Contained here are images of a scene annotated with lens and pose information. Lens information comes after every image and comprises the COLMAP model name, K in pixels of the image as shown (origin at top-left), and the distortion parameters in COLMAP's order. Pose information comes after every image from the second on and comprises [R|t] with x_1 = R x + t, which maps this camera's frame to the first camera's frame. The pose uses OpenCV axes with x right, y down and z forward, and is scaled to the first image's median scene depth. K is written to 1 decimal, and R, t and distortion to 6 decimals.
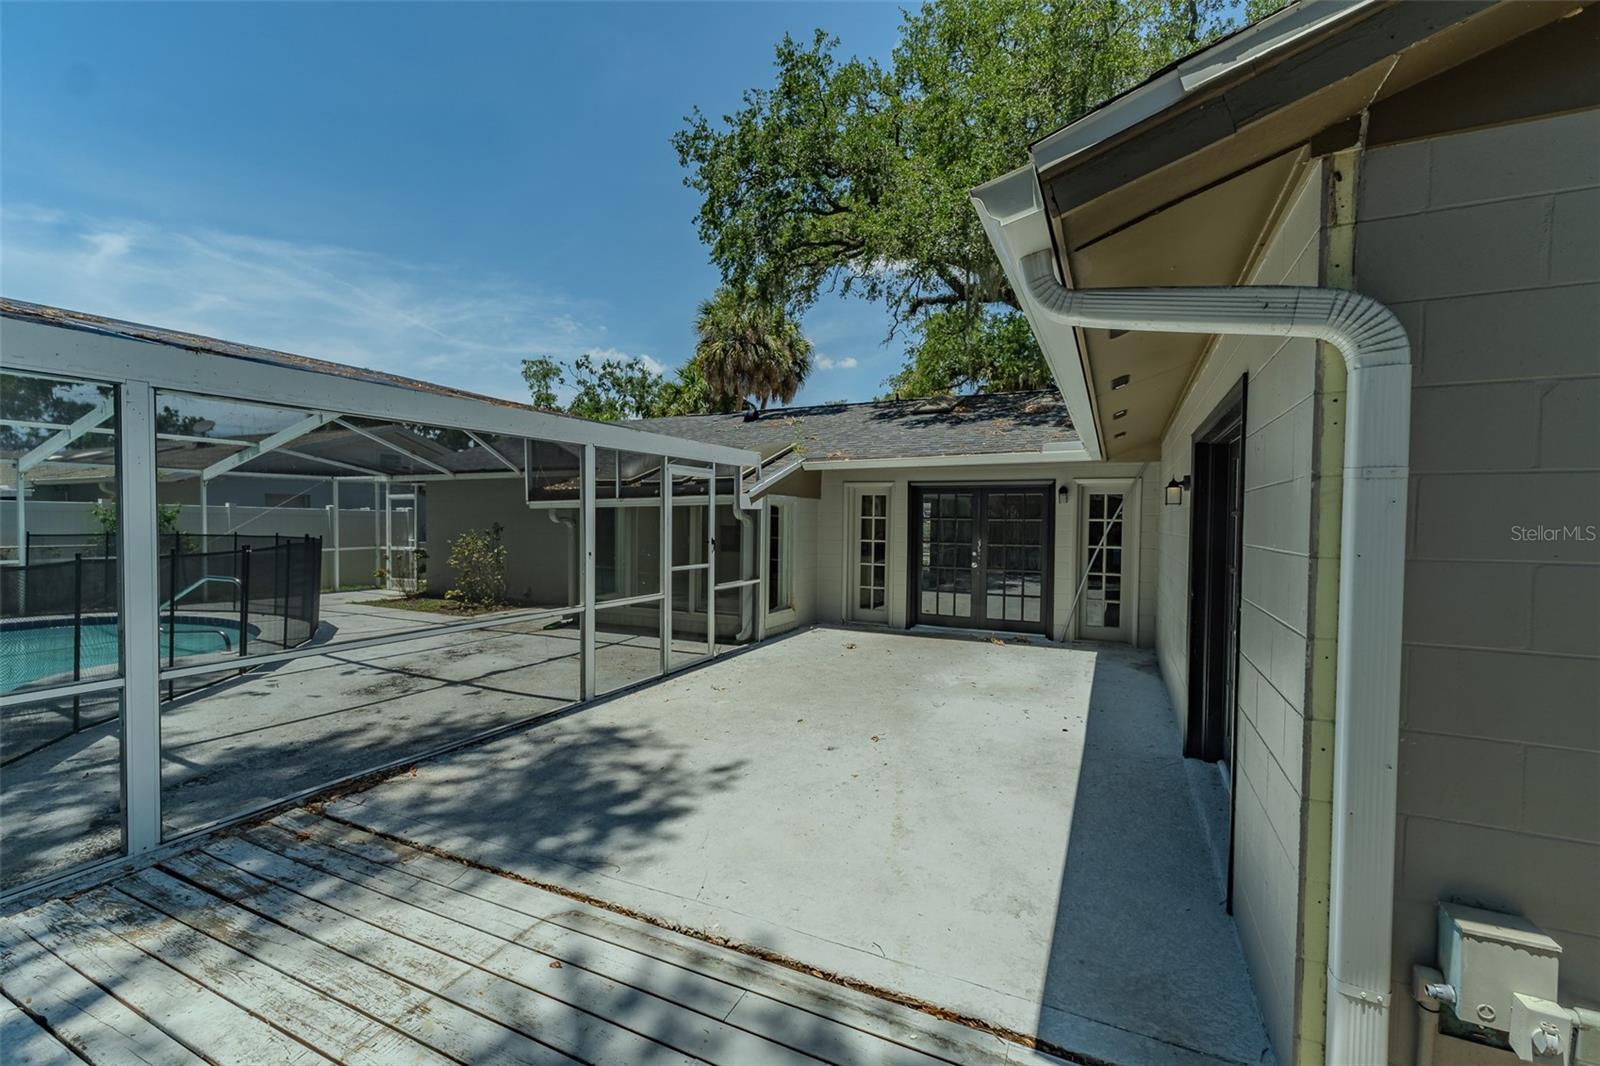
lens RADIAL K [[672.8, 0, 800.0], [0, 672.8, 533.0], [0, 0, 1]] dist [0.002505, 0.000296]
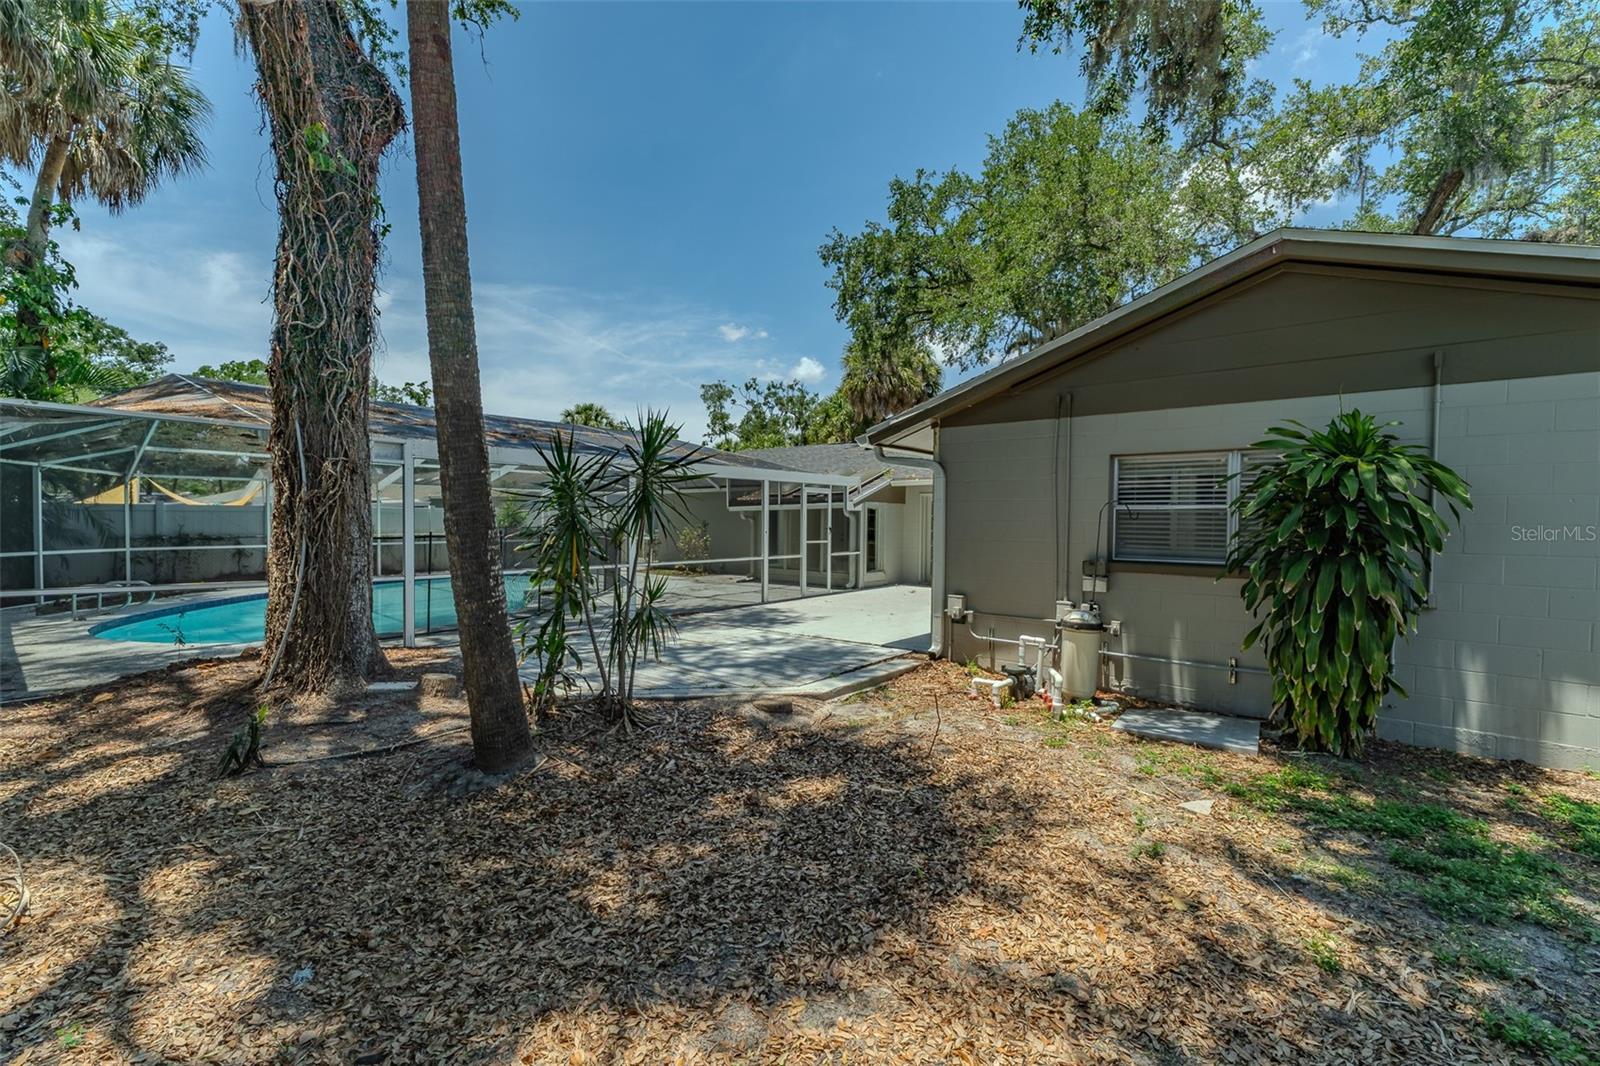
lens RADIAL K [[672.8, 0, 800.0], [0, 672.8, 533.0], [0, 0, 1]] dist [0.002505, 0.000296]
pose [[0.972604, 0.003097, -0.232447, 0.113531], [-0.004166, 0.999983, -0.004109, 0.017425], [0.232430, 0.004964, 0.972600, -0.415423]]
